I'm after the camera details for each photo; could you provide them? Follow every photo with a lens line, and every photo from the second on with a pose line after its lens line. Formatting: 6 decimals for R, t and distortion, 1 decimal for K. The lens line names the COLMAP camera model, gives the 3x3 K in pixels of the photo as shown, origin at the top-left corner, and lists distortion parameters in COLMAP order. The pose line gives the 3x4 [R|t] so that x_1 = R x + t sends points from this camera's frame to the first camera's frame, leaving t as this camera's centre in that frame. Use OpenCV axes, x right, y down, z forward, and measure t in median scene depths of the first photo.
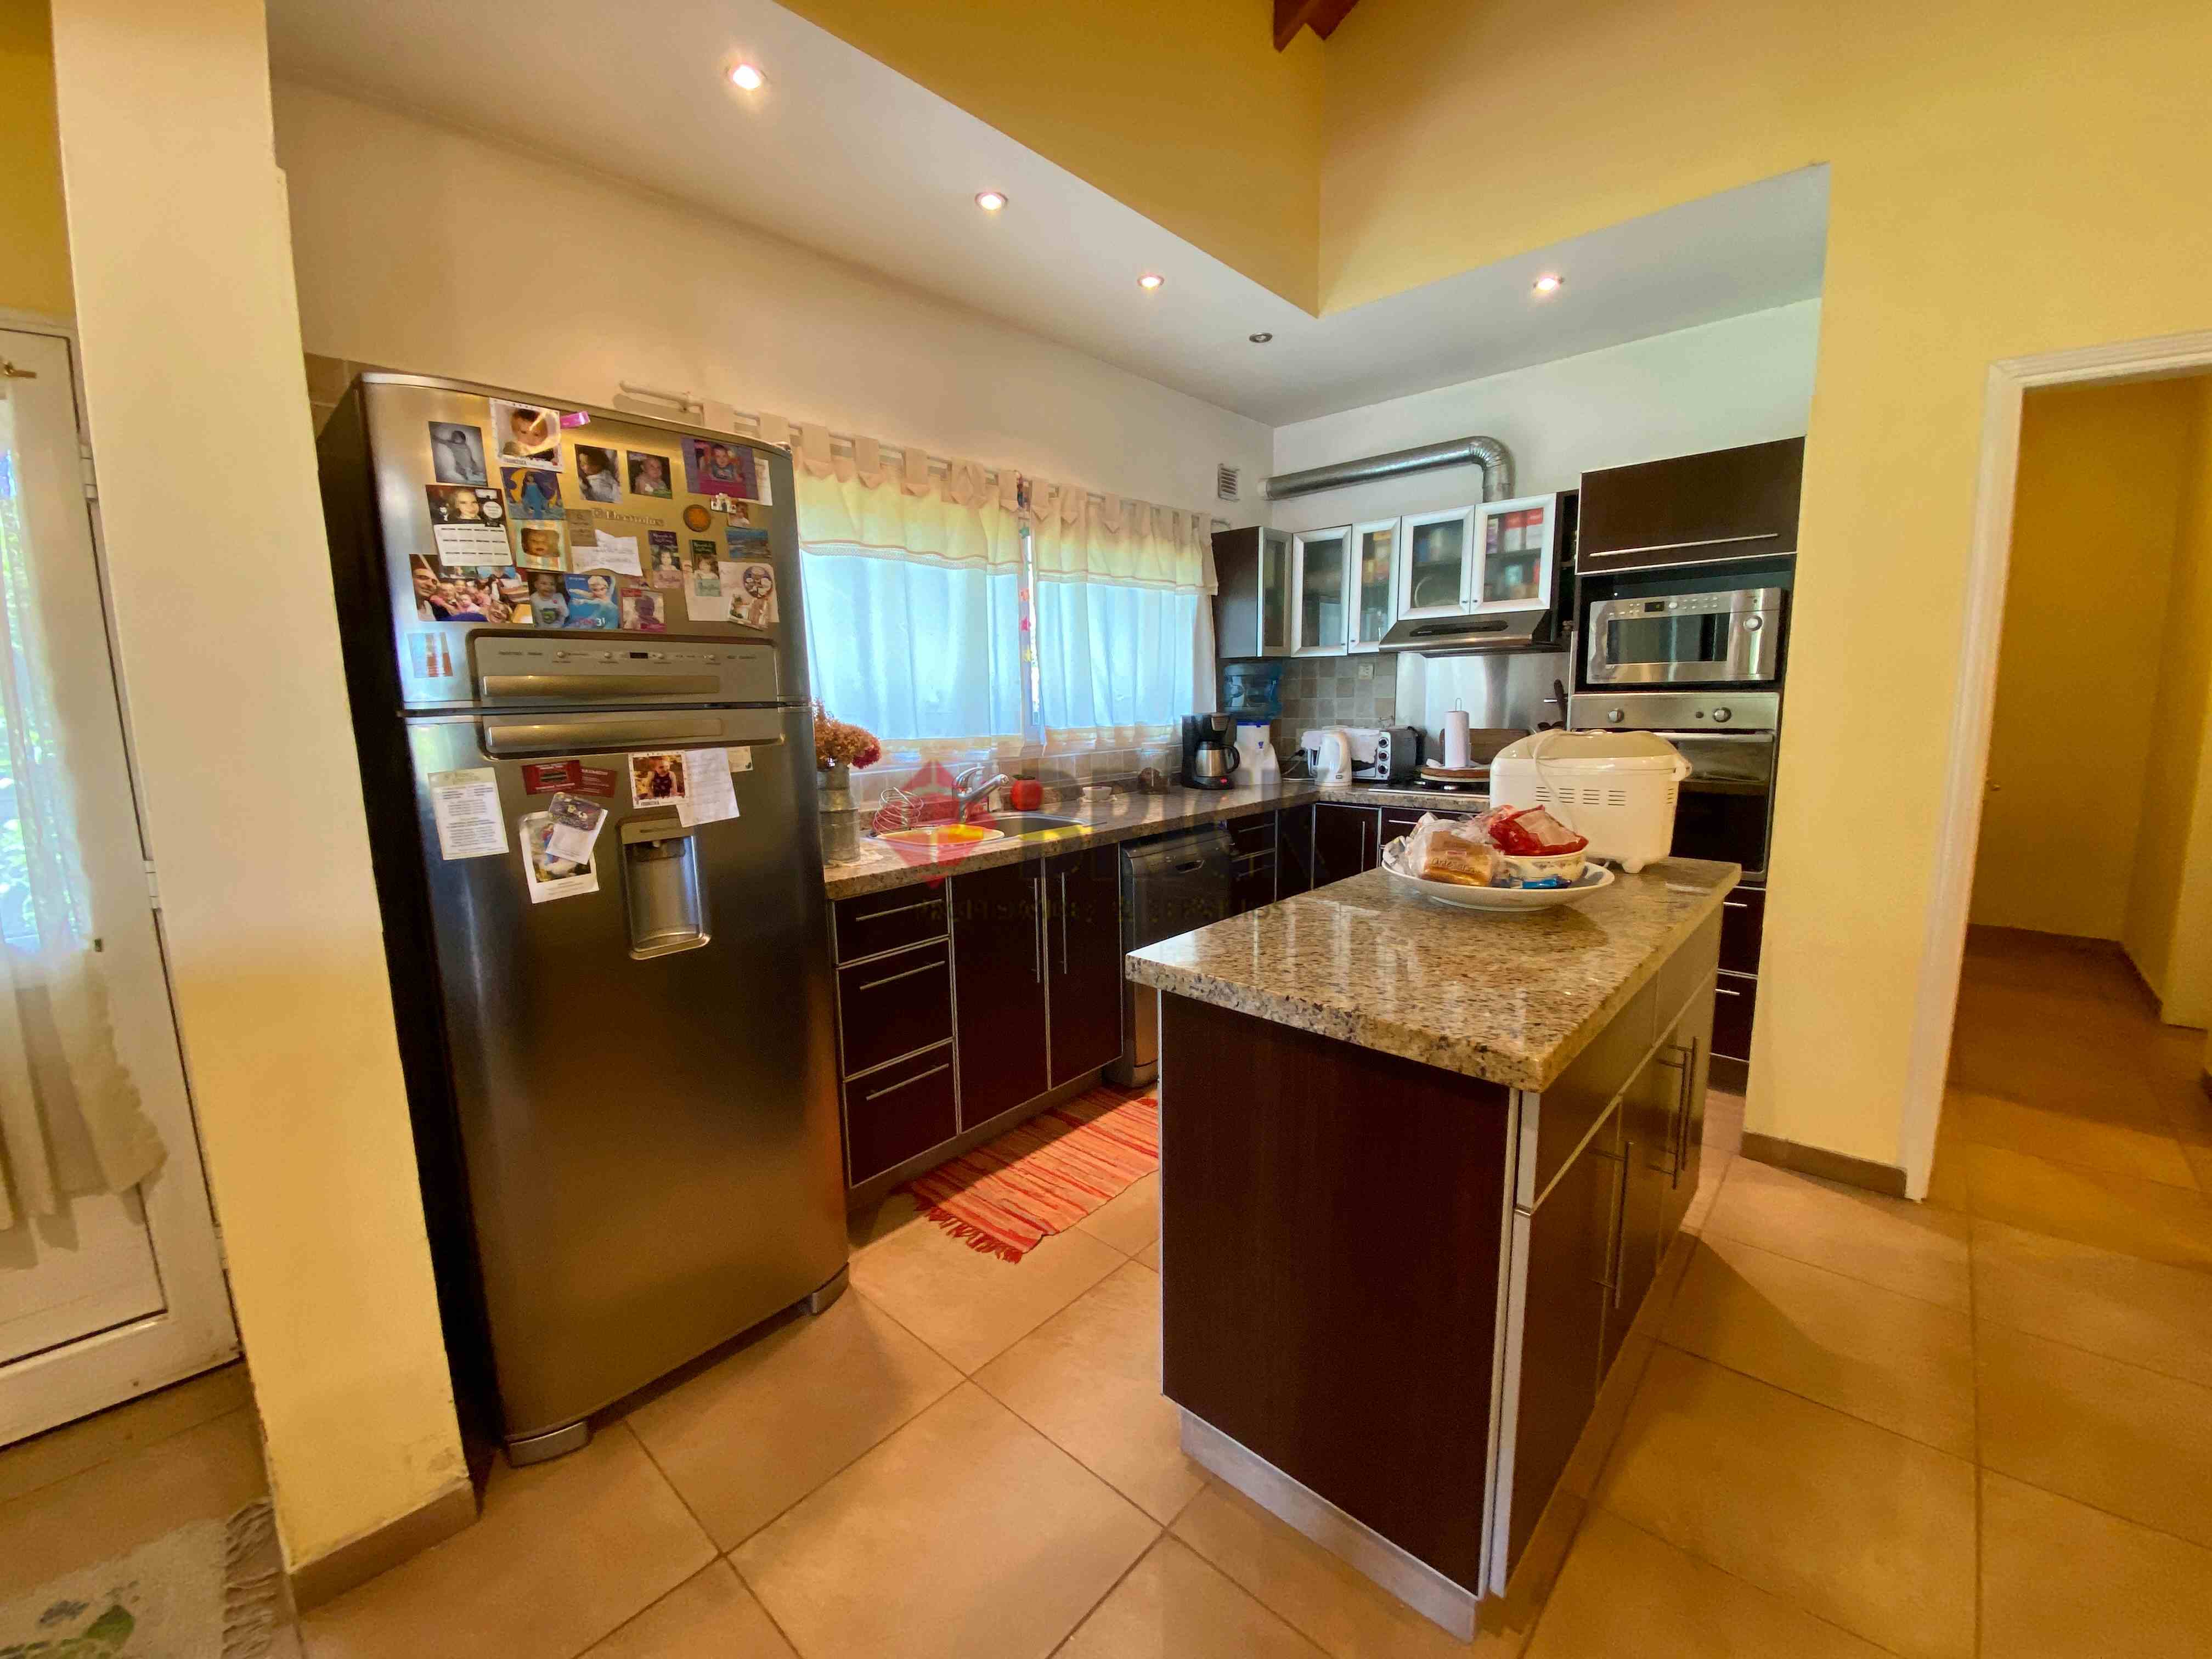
lens RADIAL K [[907.6, 0, 1098.4], [0, 907.6, 825.3], [0, 0, 1]] dist [0.015567, -0.017025]
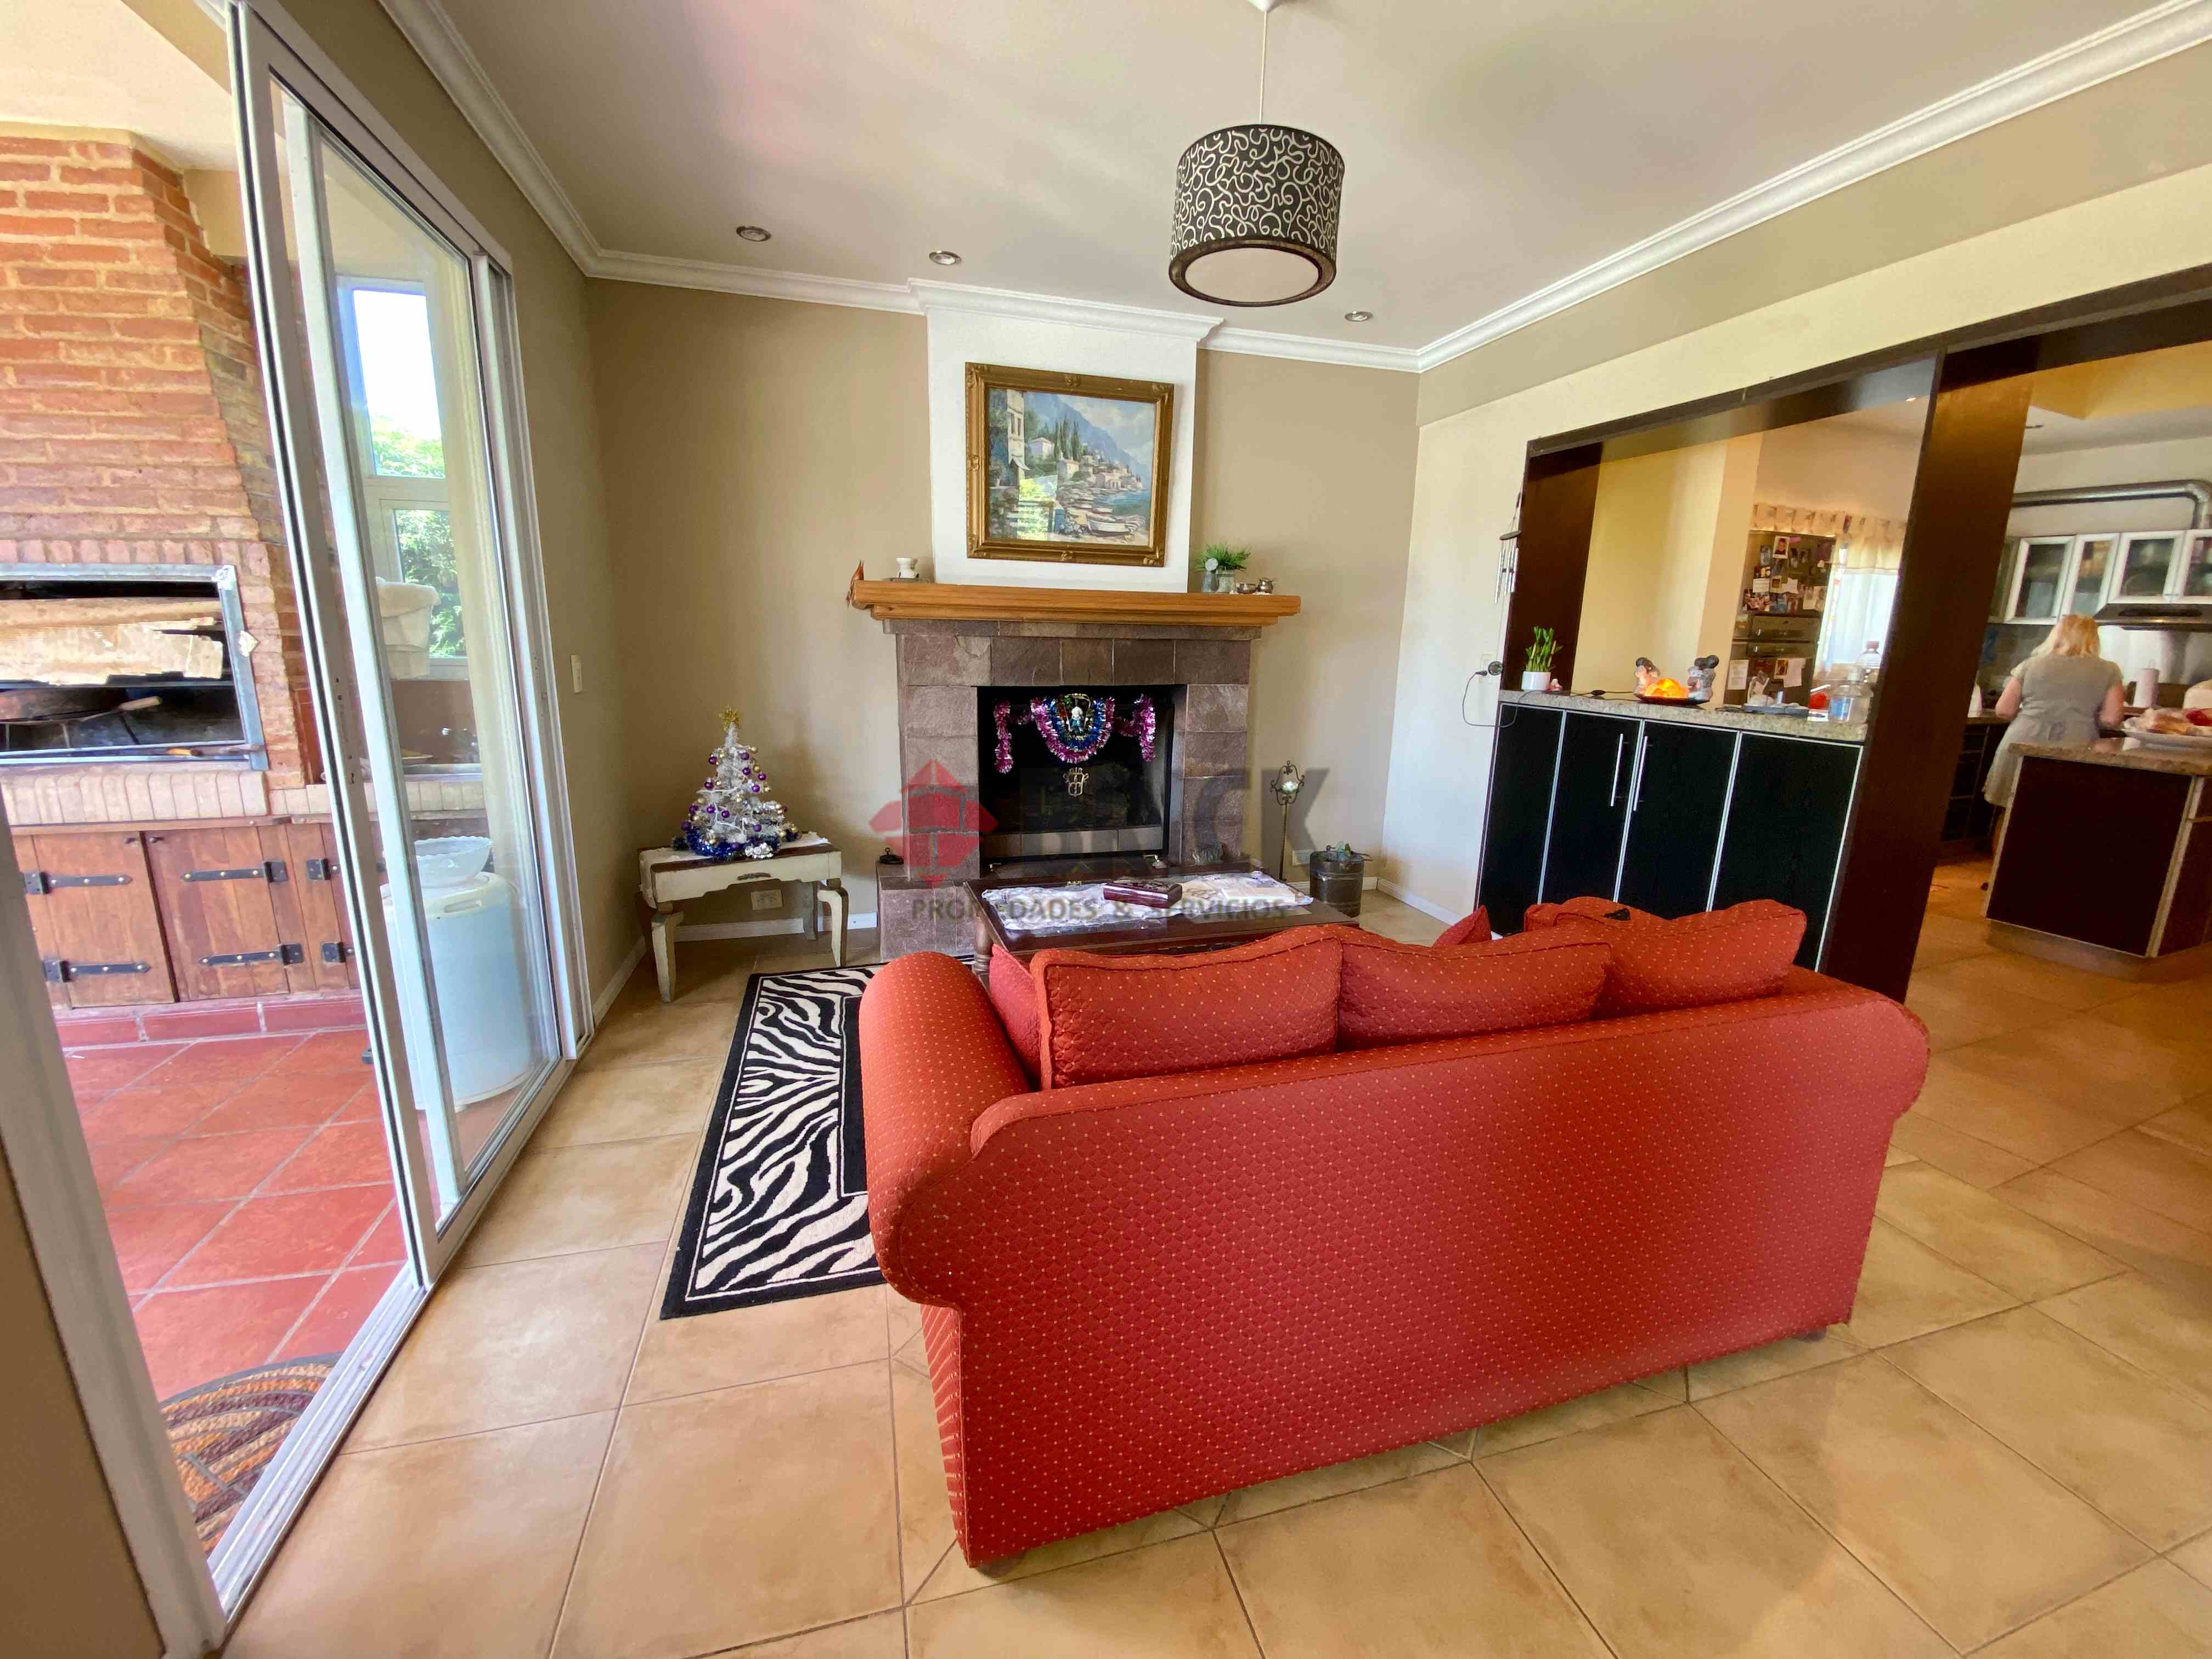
lens RADIAL K [[907.6, 0, 1098.4], [0, 907.6, 825.3], [0, 0, 1]] dist [0.015567, -0.017025]
pose [[0.903904, 0.126358, -0.408646, -1.129882], [-0.098099, 0.991146, 0.089483, 0.361418], [0.416335, -0.040796, 0.908296, -2.276357]]
